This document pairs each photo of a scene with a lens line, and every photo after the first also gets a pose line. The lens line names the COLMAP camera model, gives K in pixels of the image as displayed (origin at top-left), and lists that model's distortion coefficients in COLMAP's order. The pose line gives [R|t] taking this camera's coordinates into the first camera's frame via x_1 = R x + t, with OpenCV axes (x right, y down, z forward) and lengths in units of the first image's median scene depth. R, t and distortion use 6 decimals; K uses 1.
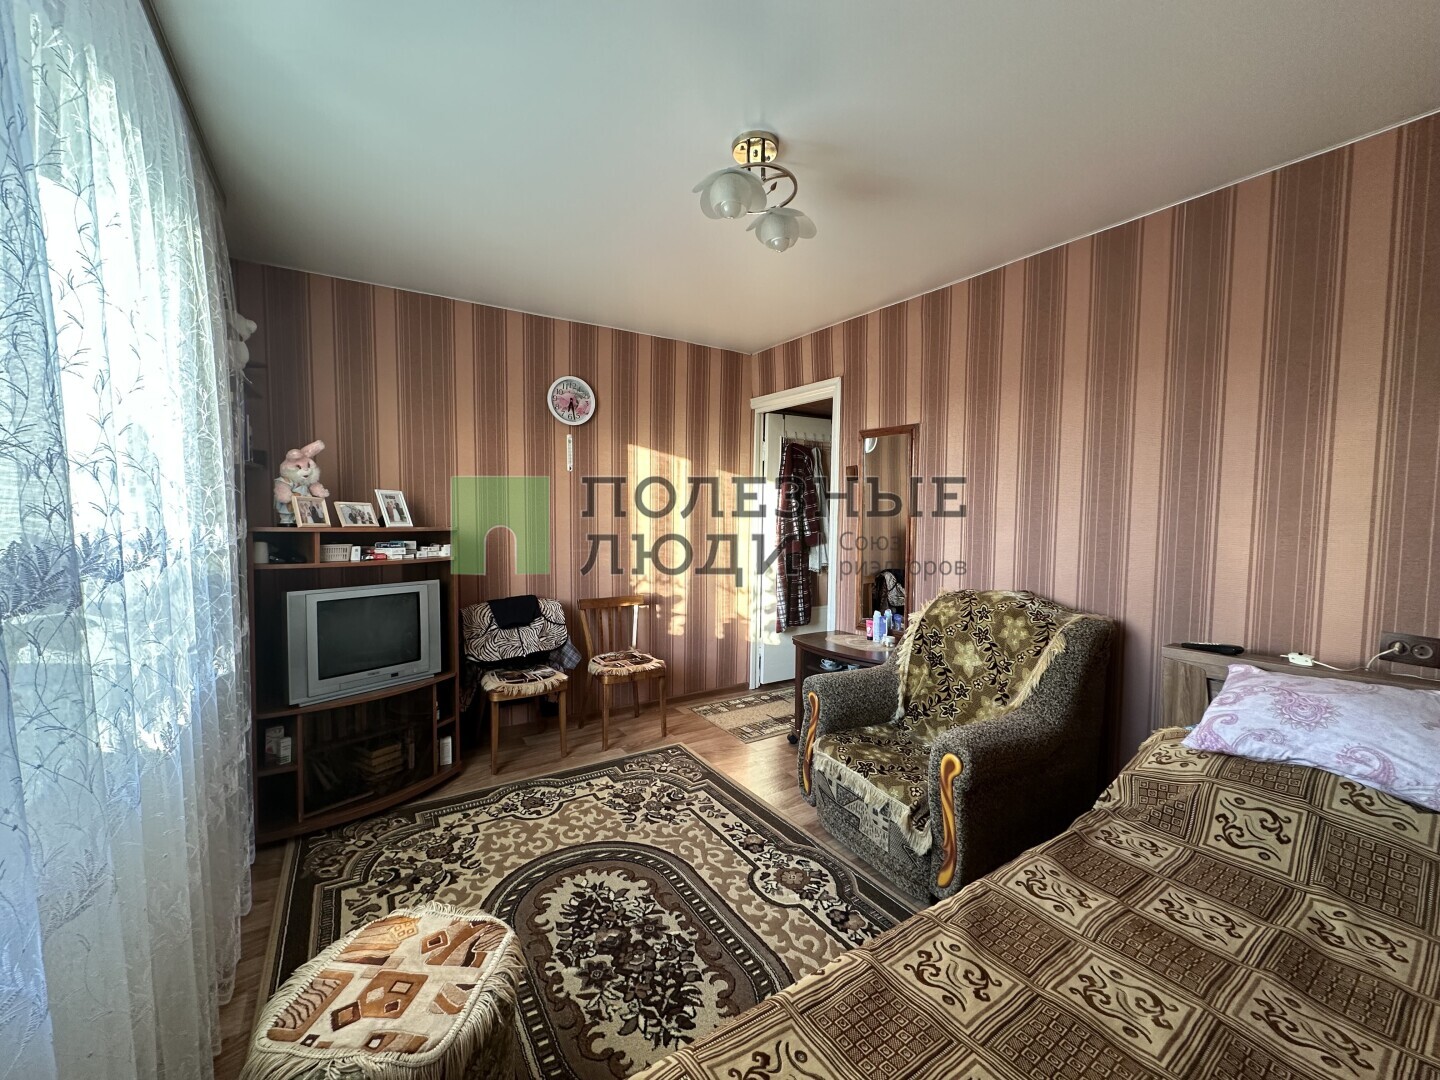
lens RADIAL K [[576.1, 0, 719.2], [0, 576.1, 546.8], [0, 0, 1]] dist [0.000313, 0.000253]
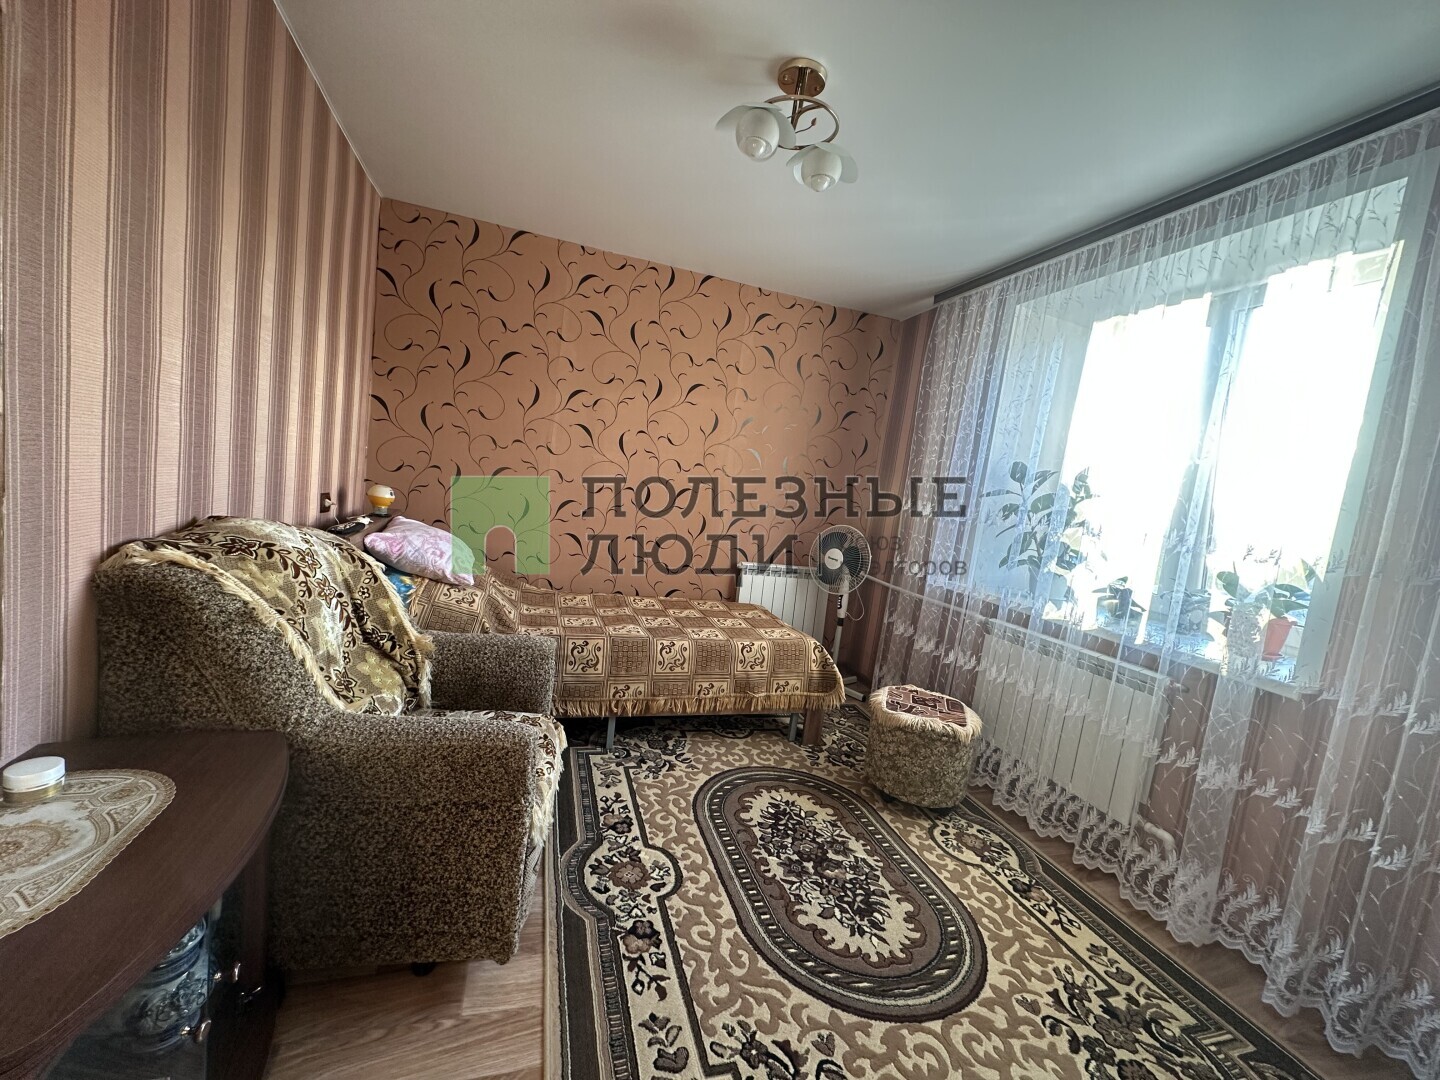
lens RADIAL K [[576.1, 0, 718.3], [0, 576.1, 541.2], [0, 0, 1]] dist [0.000313, 0.000253]
pose [[-0.954301, -0.156832, 0.254387, -0.145749], [-0.119387, 0.980424, 0.156574, -0.066275], [-0.273963, 0.119048, -0.954344, 1.804041]]
